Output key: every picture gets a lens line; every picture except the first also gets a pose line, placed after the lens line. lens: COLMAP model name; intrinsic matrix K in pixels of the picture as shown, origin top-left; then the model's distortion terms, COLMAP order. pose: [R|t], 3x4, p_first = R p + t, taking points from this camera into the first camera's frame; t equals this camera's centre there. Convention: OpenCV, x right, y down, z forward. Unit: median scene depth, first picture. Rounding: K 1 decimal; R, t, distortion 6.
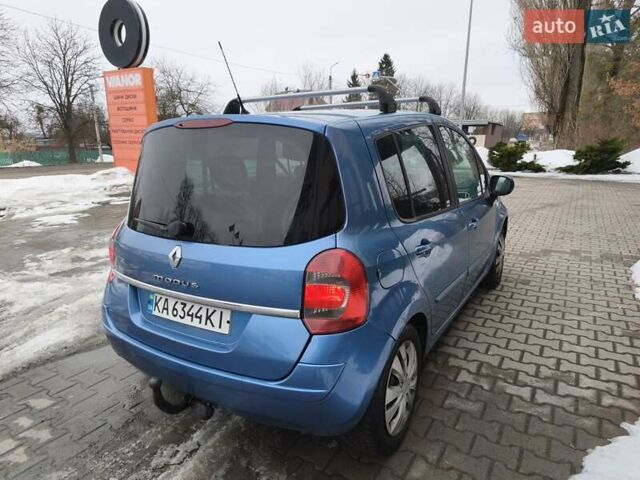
lens RADIAL K [[418.9, 0, 320.0], [0, 418.9, 240.0], [0, 0, 1]] dist [0.089995, -0.082224]
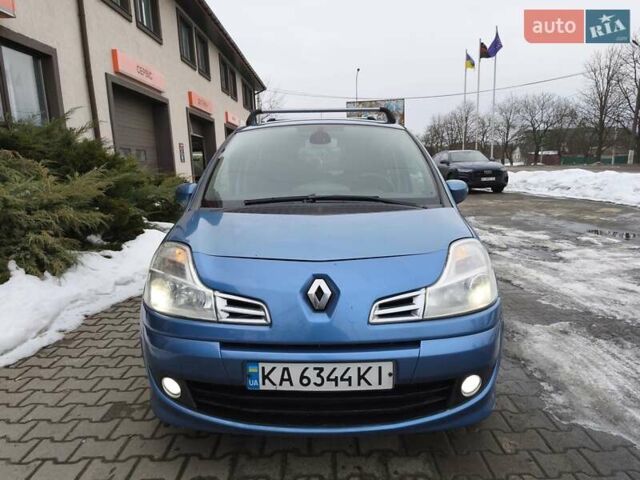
lens RADIAL K [[418.9, 0, 320.0], [0, 418.9, 240.0], [0, 0, 1]] dist [0.089995, -0.082224]
pose [[-0.859693, 0.120124, -0.496486, 0.869538], [-0.085685, 0.924271, 0.371995, -0.533826], [0.503573, 0.362343, -0.784297, 2.532250]]
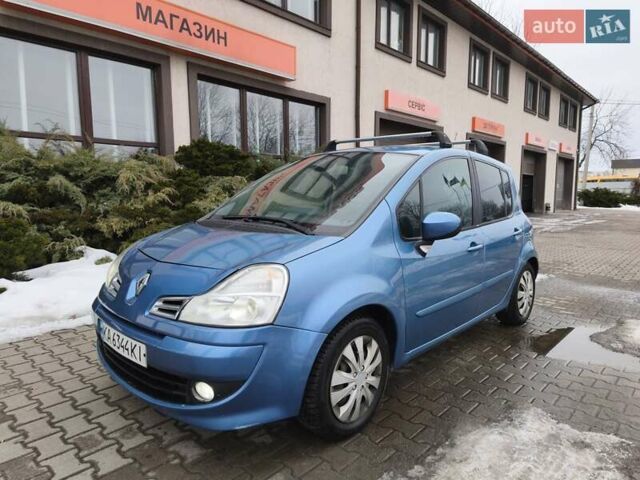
lens RADIAL K [[418.9, 0, 320.0], [0, 418.9, 240.0], [0, 0, 1]] dist [0.089995, -0.082224]
pose [[-0.978904, -0.020258, 0.203315, 0.019334], [0.050160, 0.940795, 0.335245, -0.576275], [-0.198069, 0.338370, -0.919932, 2.756840]]
